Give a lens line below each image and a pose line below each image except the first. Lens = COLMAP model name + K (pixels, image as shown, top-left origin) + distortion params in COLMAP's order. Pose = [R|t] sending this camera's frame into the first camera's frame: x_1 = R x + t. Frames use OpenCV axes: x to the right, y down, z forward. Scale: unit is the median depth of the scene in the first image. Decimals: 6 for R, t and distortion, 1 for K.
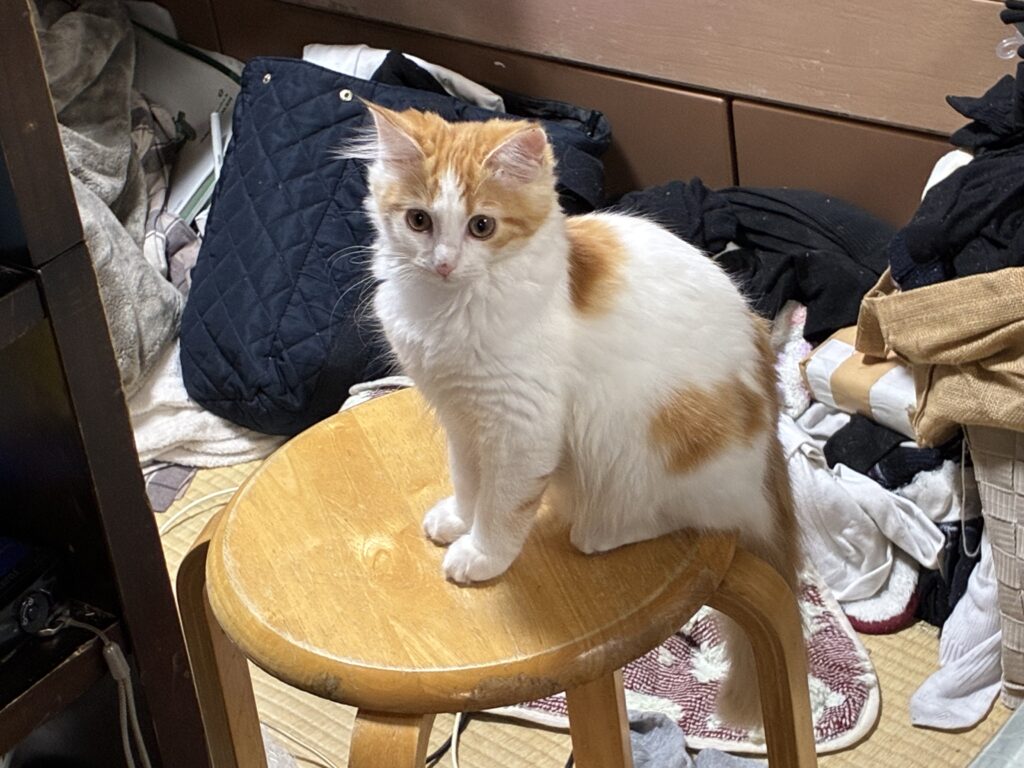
lens RADIAL K [[2608.1, 0, 512.0], [0, 2608.1, 384.0], [0, 0, 1]] dist [0.206704, -0.820080]
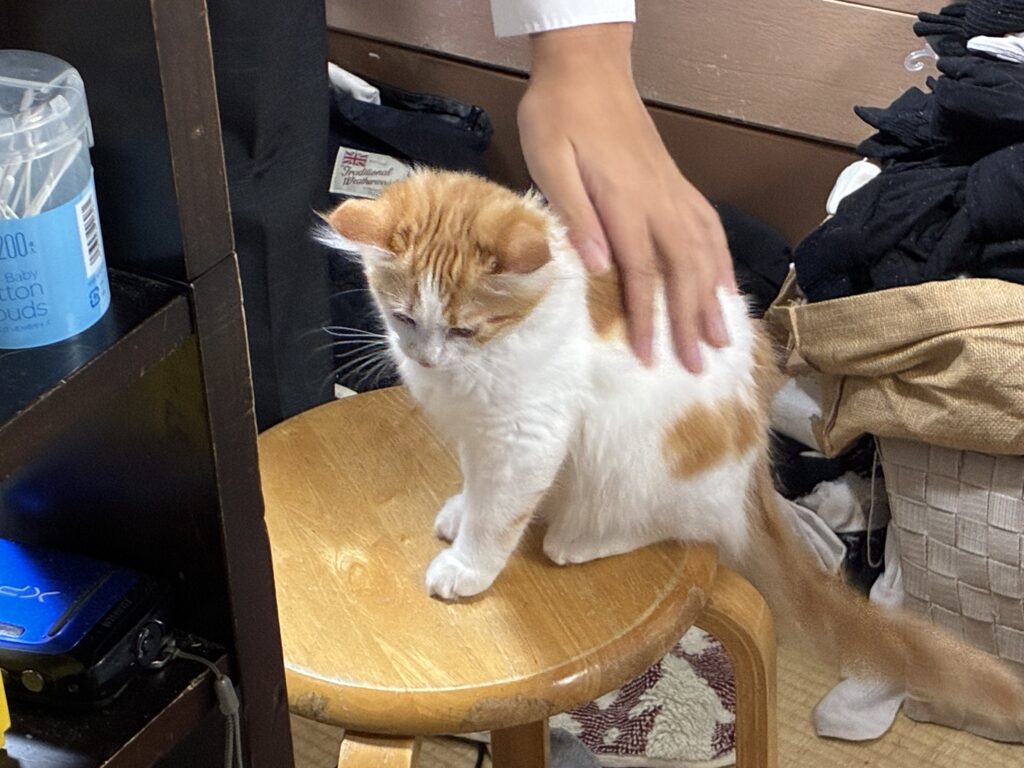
lens RADIAL K [[2608.1, 0, 512.0], [0, 2608.1, 384.0], [0, 0, 1]] dist [0.206704, -0.820080]
pose [[0.991693, 0.018343, 0.127311, -0.096020], [-0.019257, 0.999797, 0.005949, -0.007964], [-0.127176, -0.008352, 0.991845, 0.028248]]
